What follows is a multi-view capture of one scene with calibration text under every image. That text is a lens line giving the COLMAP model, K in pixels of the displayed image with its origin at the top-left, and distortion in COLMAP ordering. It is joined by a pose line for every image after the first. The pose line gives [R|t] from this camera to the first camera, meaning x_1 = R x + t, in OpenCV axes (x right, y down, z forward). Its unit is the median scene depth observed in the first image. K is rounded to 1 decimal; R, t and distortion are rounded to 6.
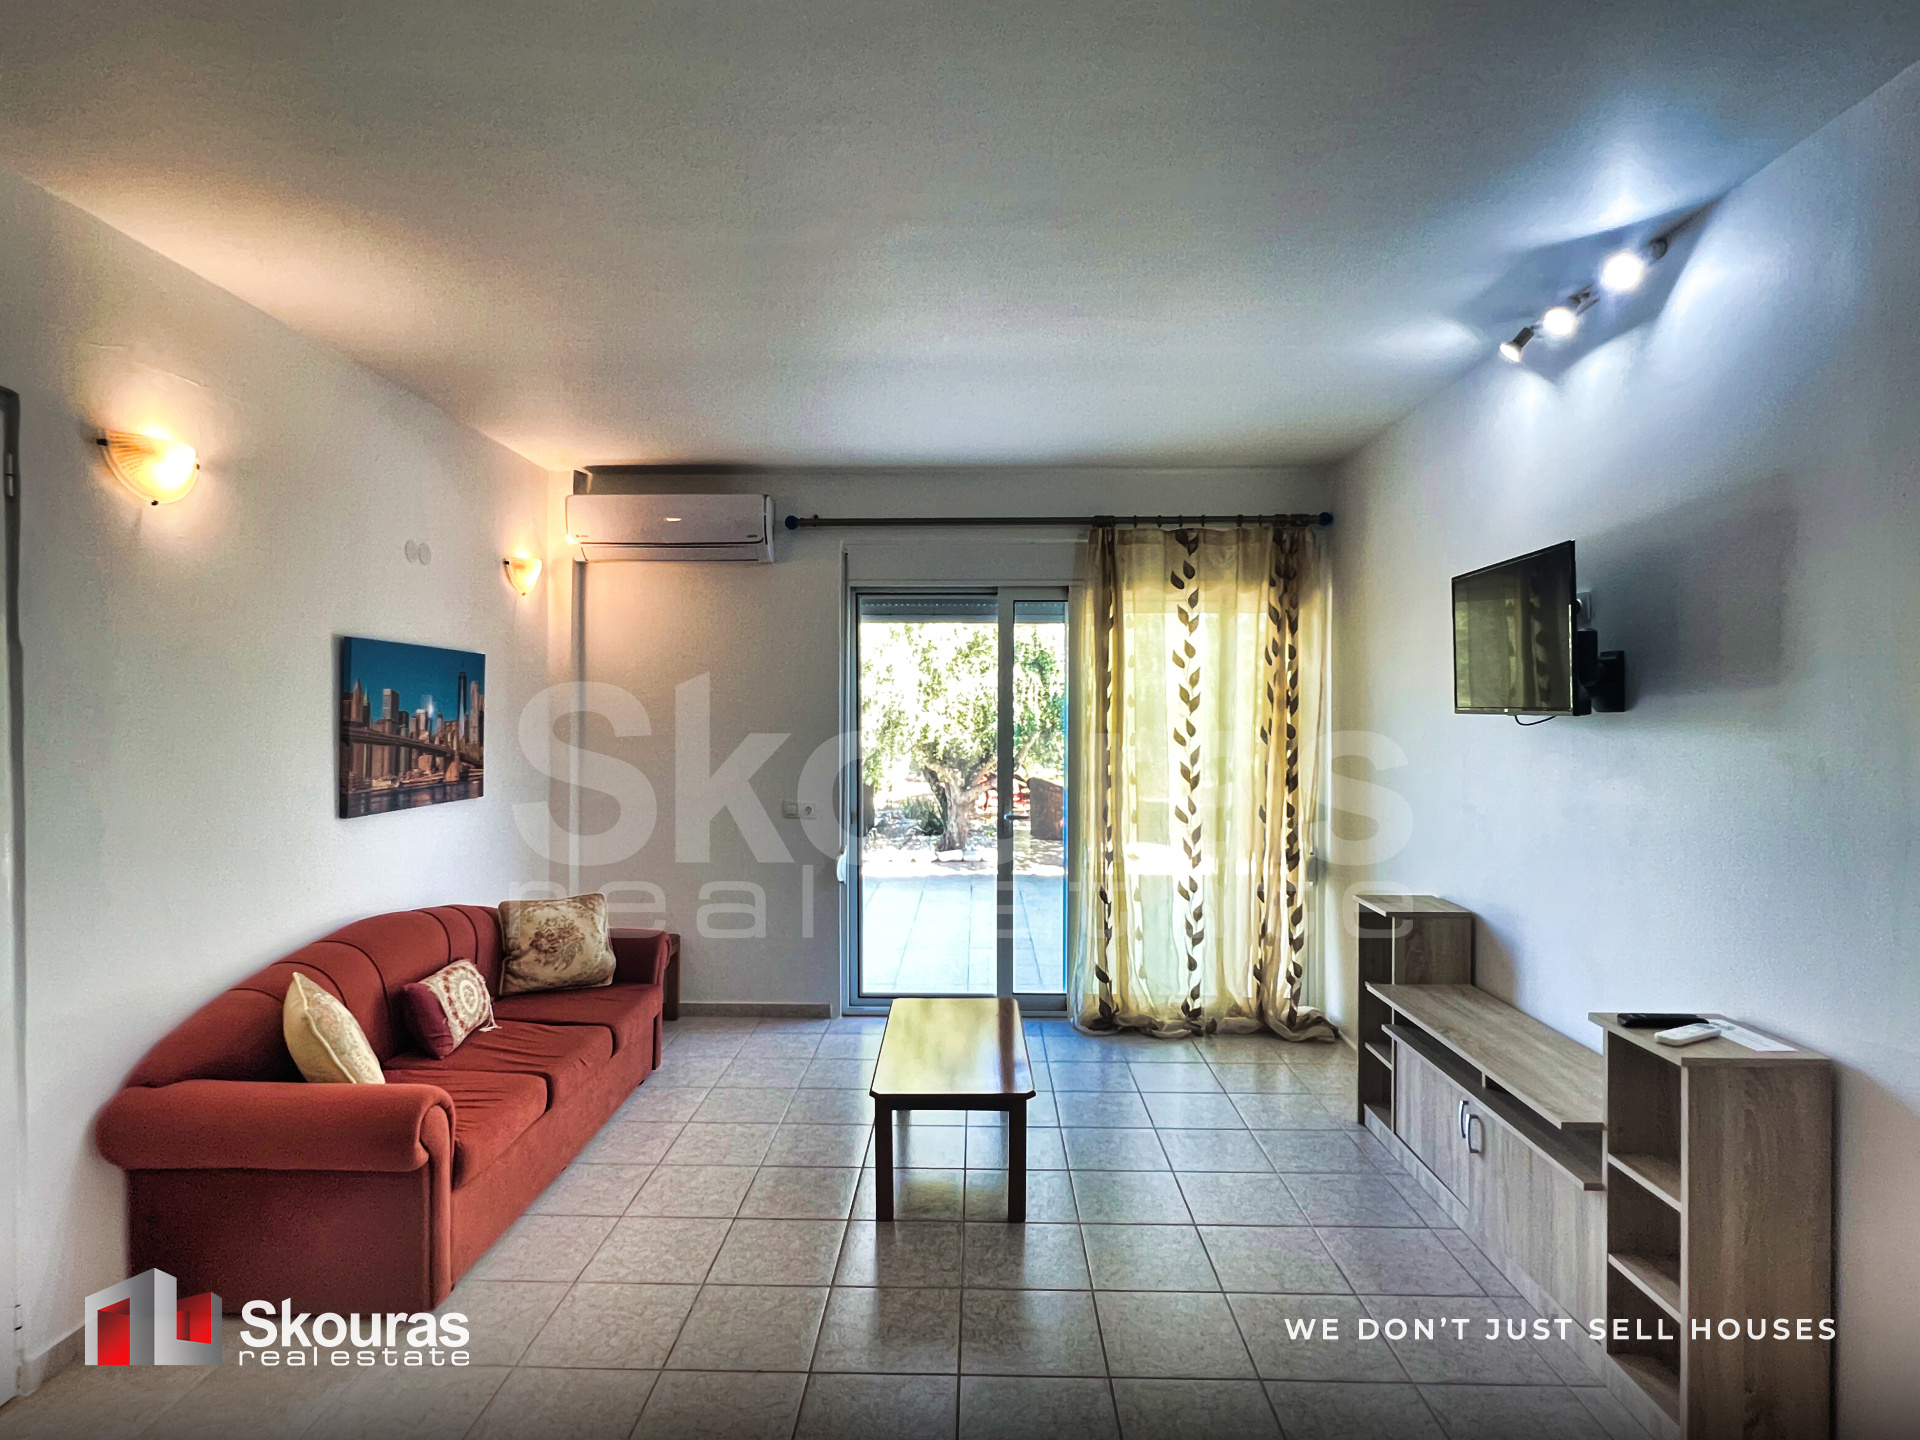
lens RADIAL K [[995.4, 0, 955.3], [0, 995.4, 718.2], [0, 0, 1]] dist [-0.000537, -0.000860]
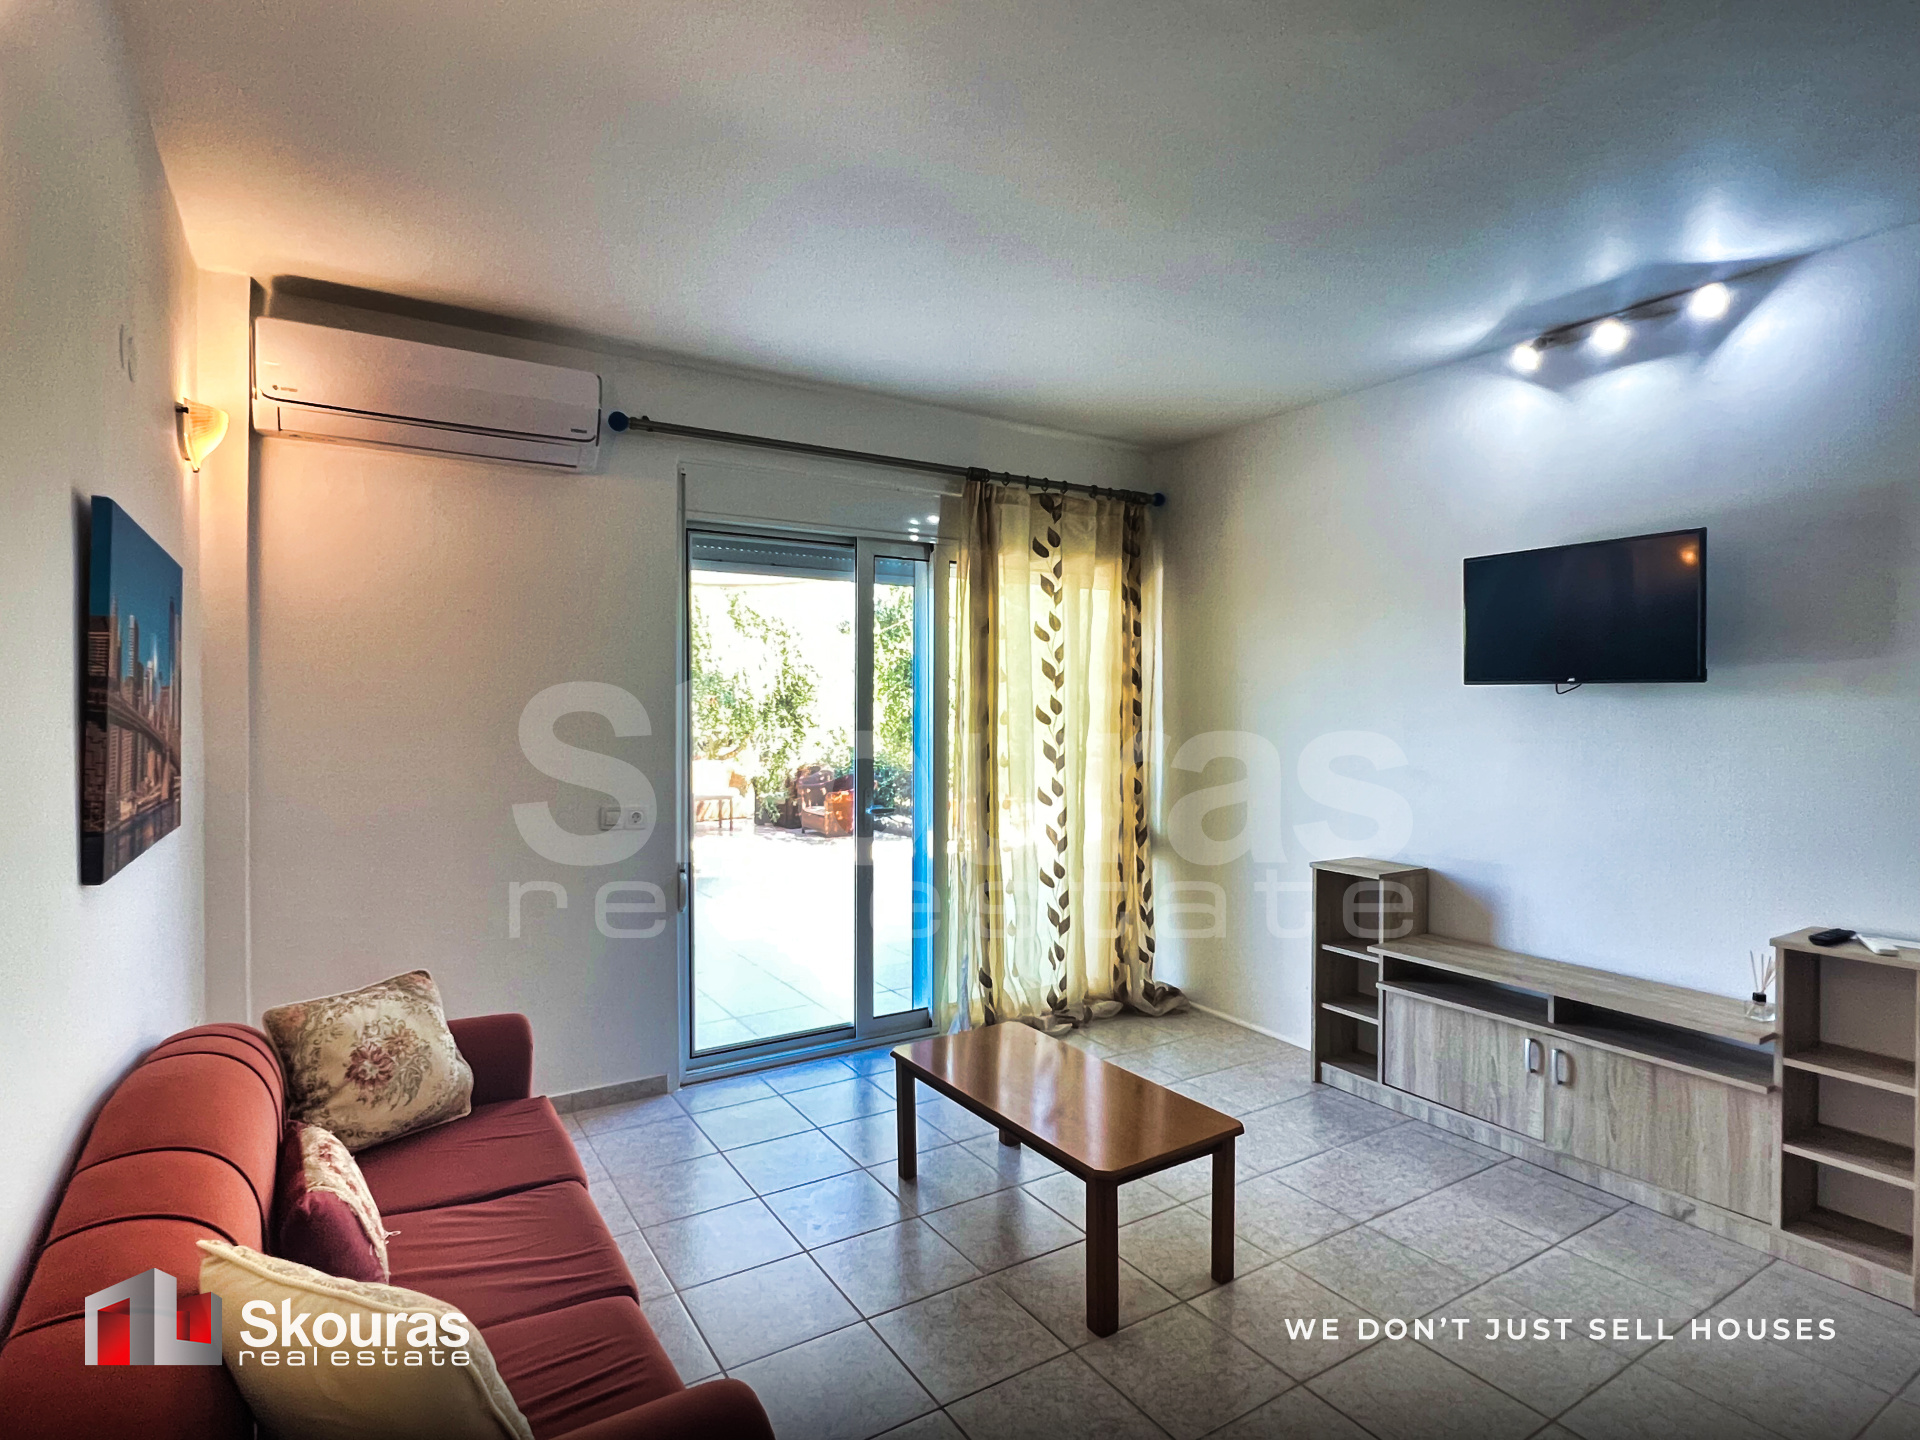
lens RADIAL K [[995.4, 0, 955.0], [0, 995.4, 719.0], [0, 0, 1]] dist [-0.000537, -0.000860]
pose [[0.833785, -0.008286, 0.552027, -0.369280], [0.002931, 0.999940, 0.010582, 0.012961], [-0.552081, -0.007205, 0.833759, 0.266671]]
